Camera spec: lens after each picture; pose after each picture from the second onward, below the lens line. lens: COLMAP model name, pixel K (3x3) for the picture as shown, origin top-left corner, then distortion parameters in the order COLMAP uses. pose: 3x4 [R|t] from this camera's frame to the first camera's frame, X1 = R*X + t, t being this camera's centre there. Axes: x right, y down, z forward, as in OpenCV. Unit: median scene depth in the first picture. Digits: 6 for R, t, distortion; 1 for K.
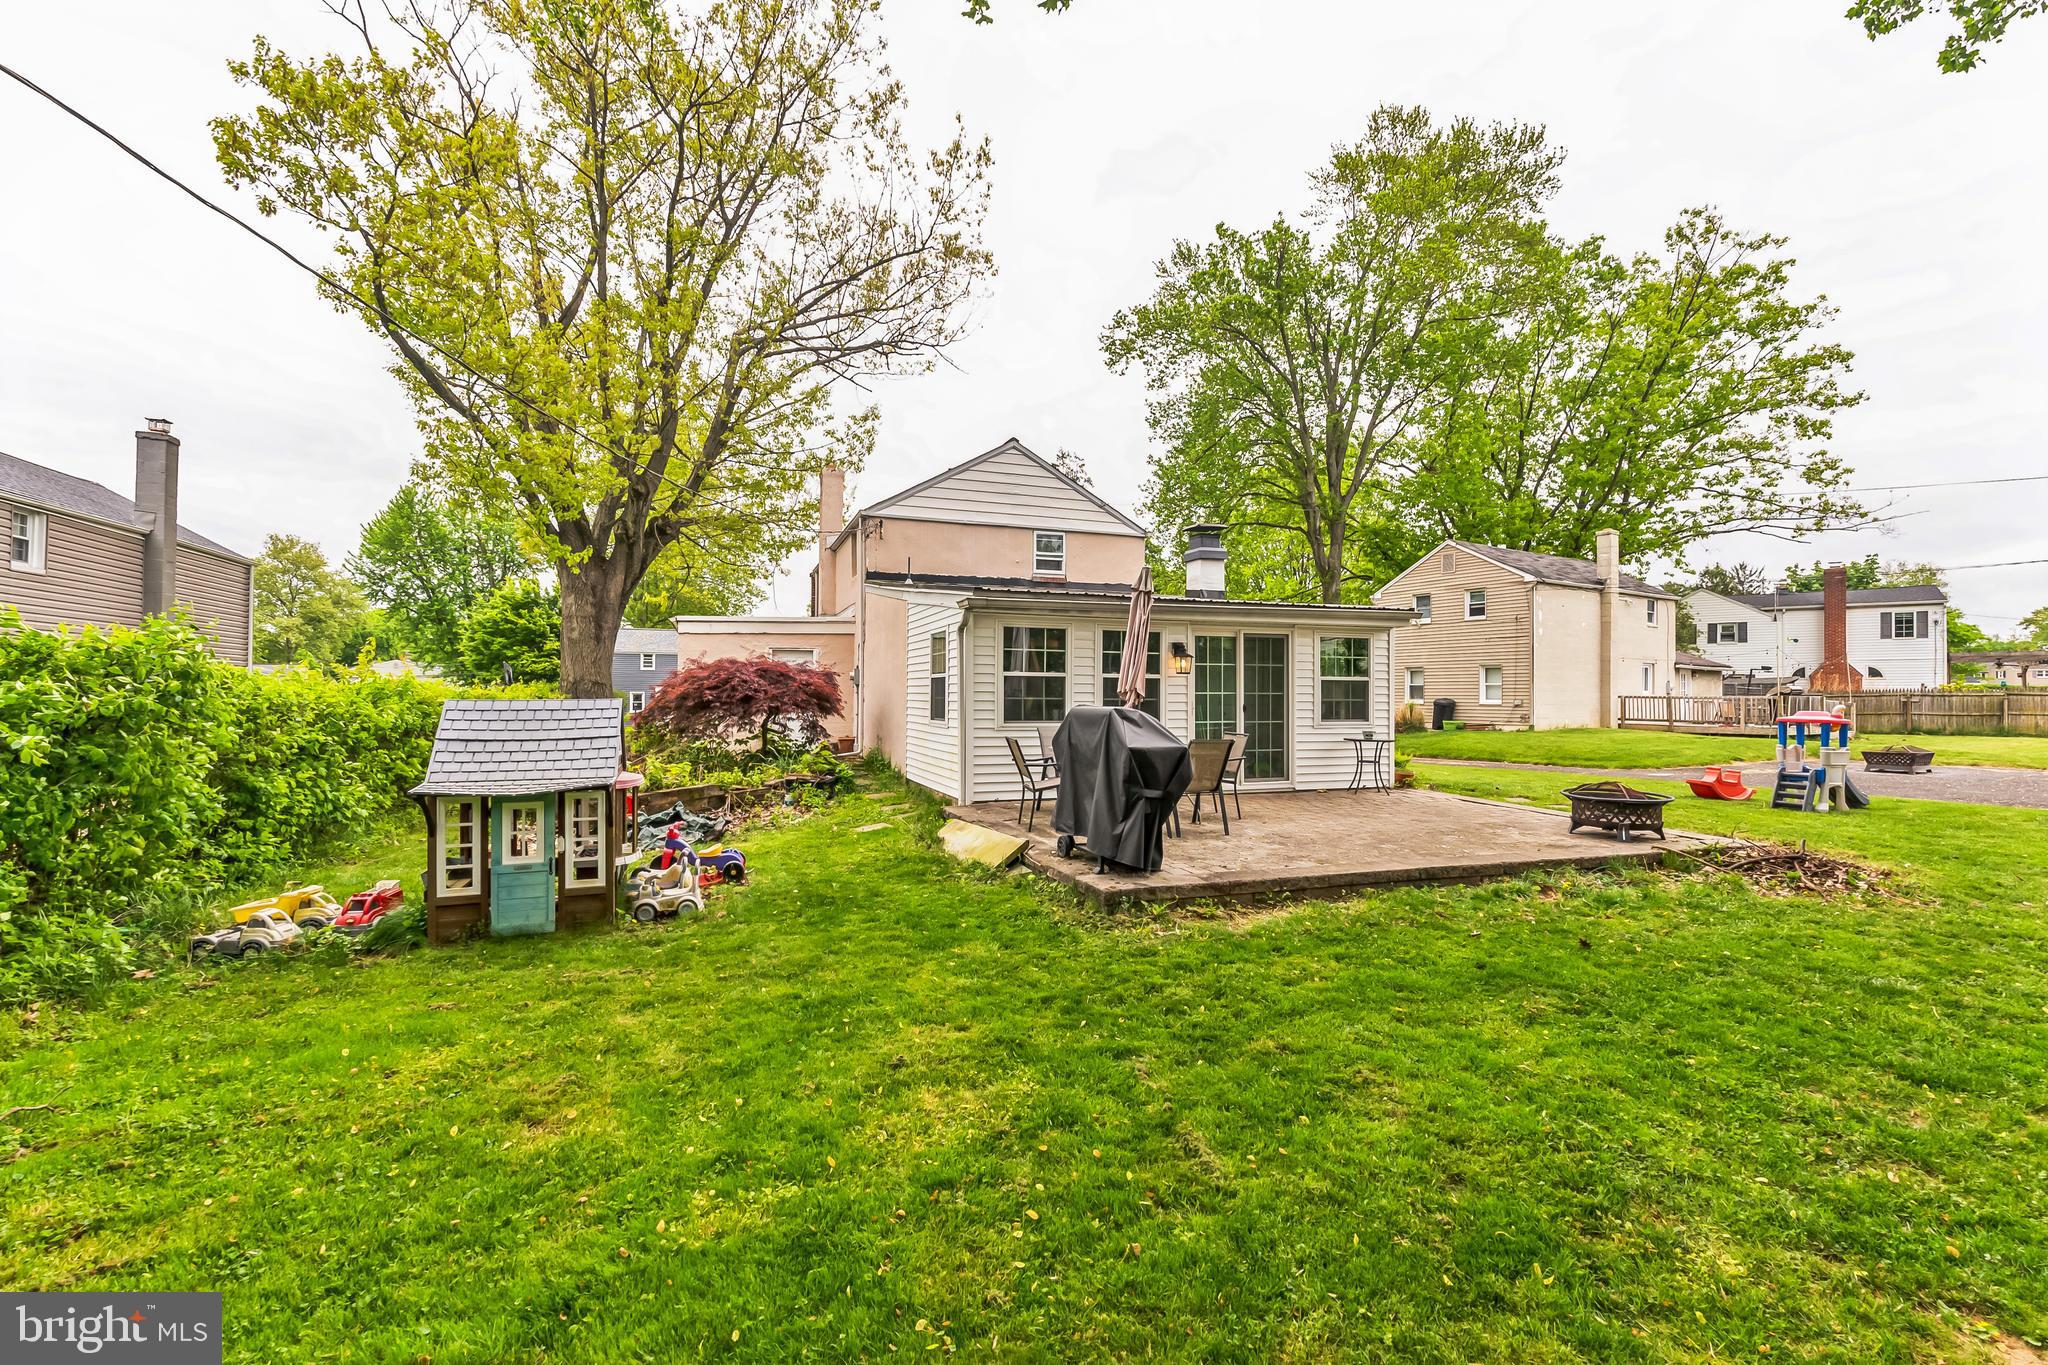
lens RADIAL K [[938.4, 0, 1013.3], [0, 938.4, 690.1], [0, 0, 1]] dist [-0.001941, -0.000924]
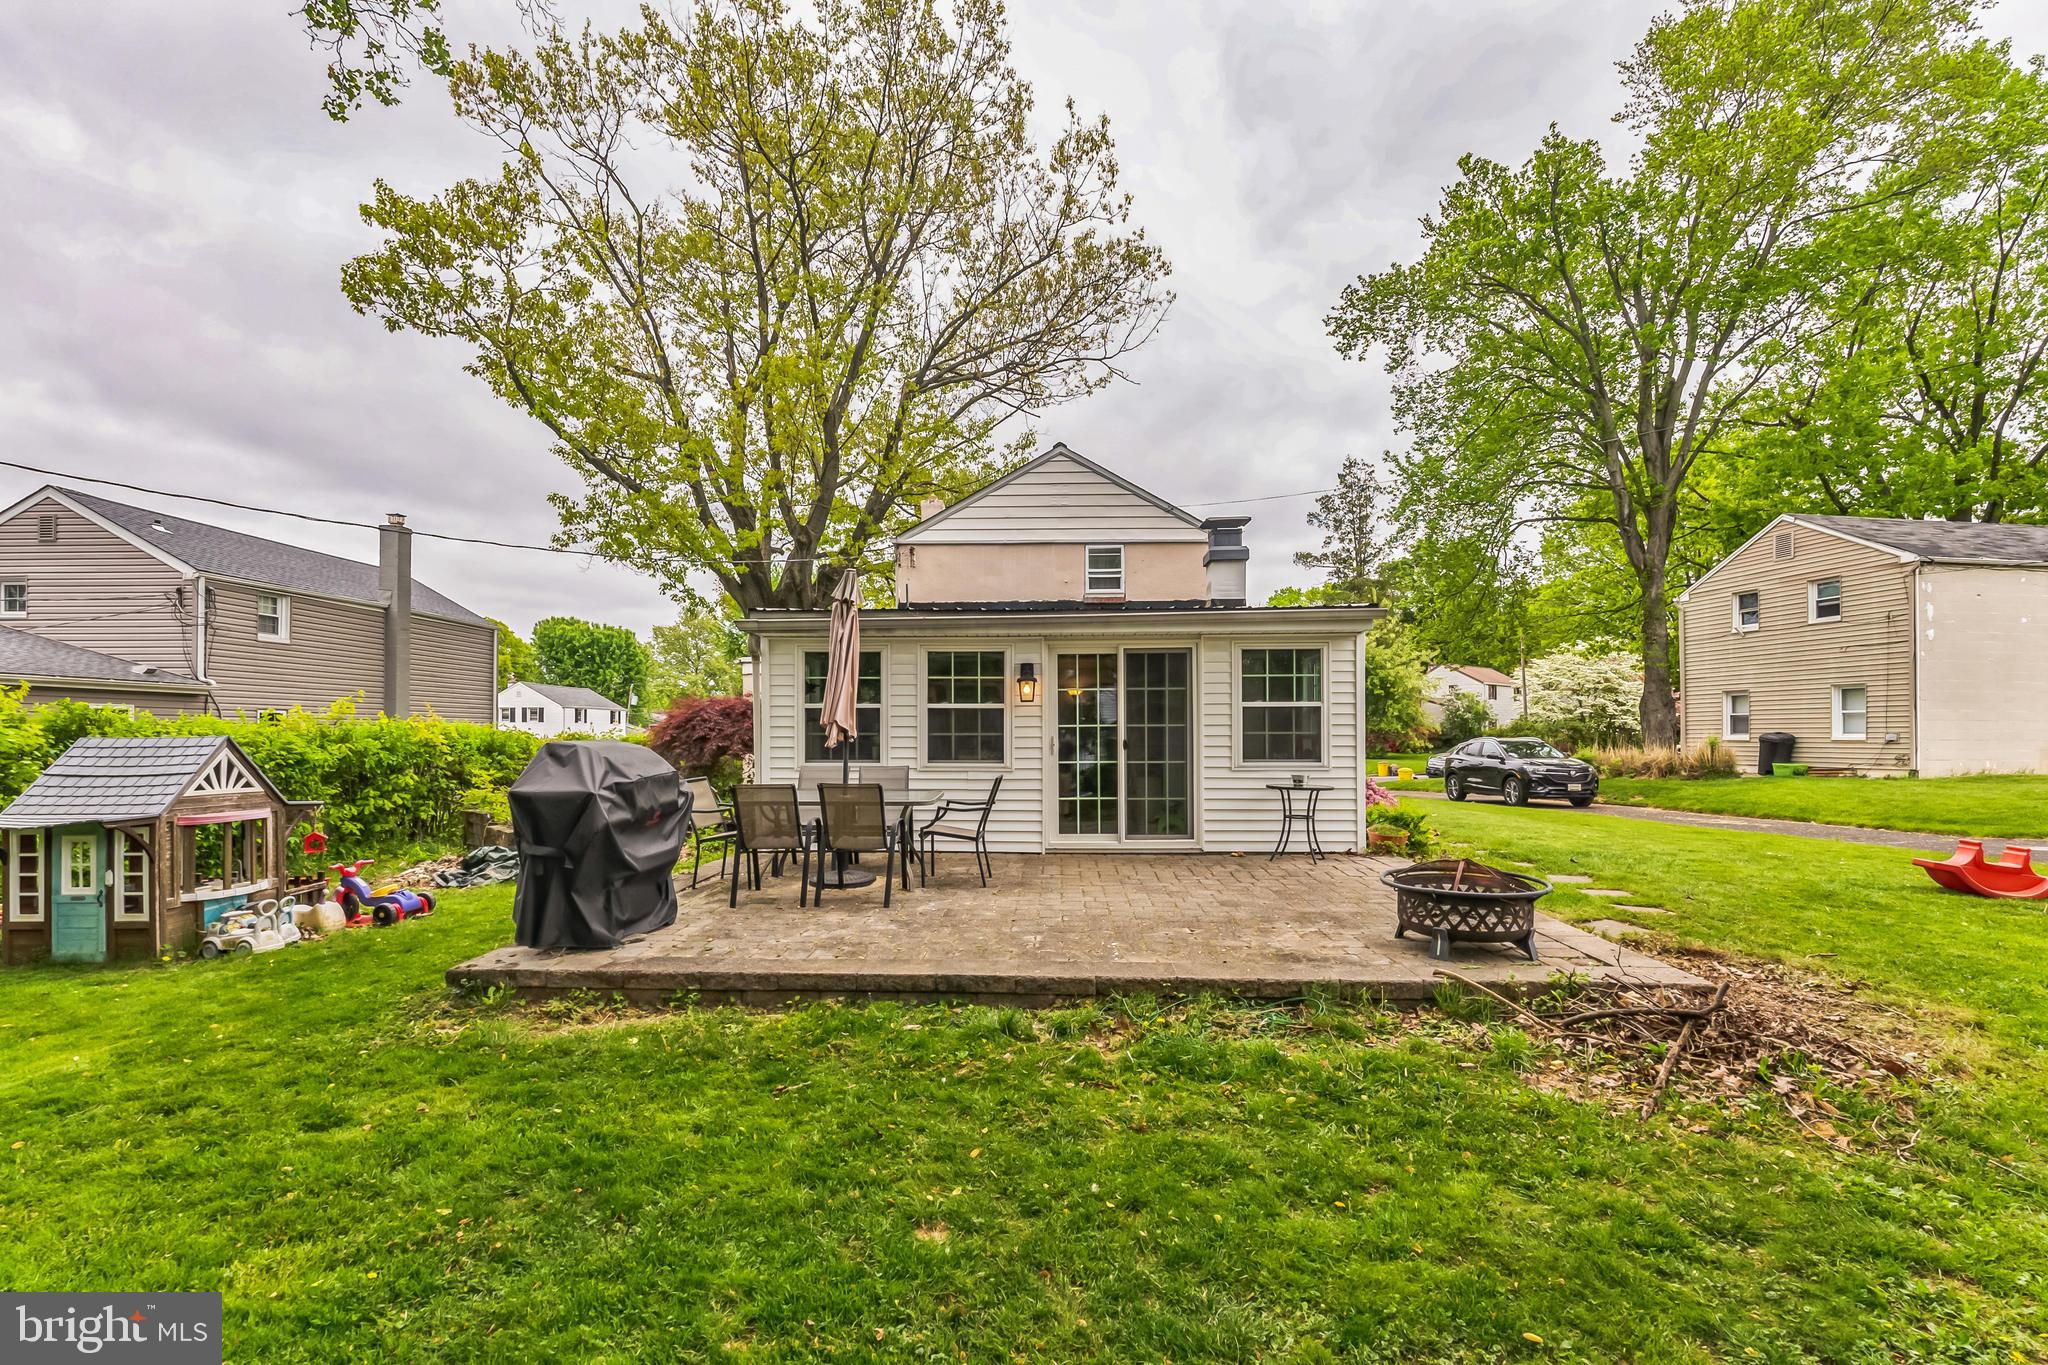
lens RADIAL K [[944.9, 0, 1011.9], [0, 944.9, 733.1], [0, 0, 1]] dist [-0.003371, -0.000111]
pose [[0.924995, -0.008268, -0.379889, 0.296151], [0.009197, 0.999958, 0.000631, 0.005418], [0.379867, -0.004077, 0.925032, 0.152756]]
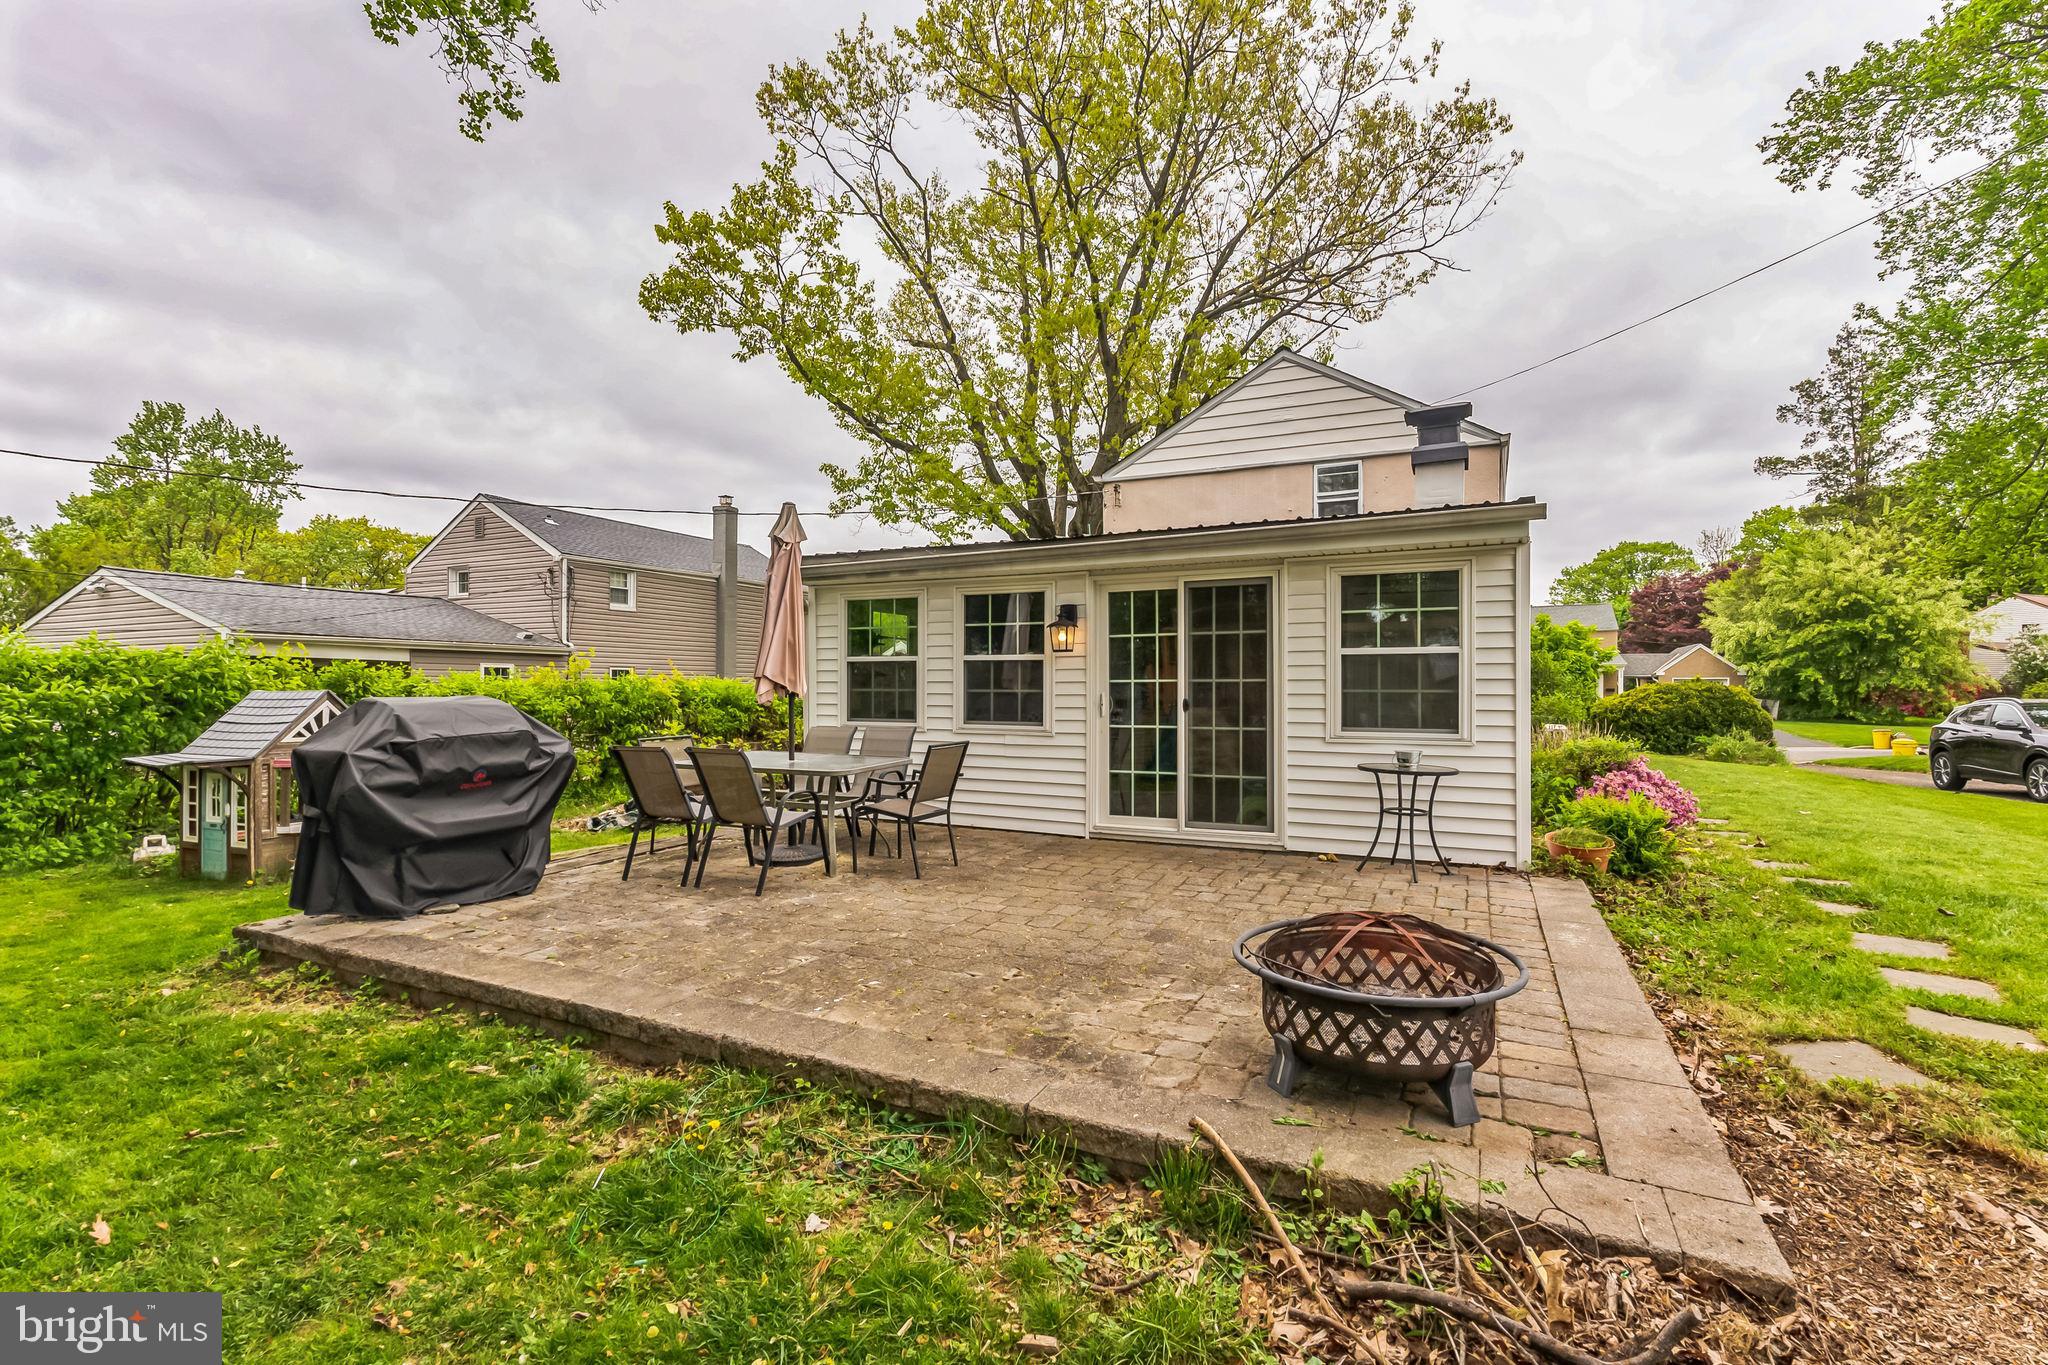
lens RADIAL K [[938.4, 0, 1013.3], [0, 938.4, 690.1], [0, 0, 1]] dist [-0.001941, -0.000924]
pose [[0.691243, -0.003903, -0.722611, 0.393180], [0.005505, 0.999985, -0.000136, 0.005915], [0.722601, -0.003883, 0.691254, 0.323464]]
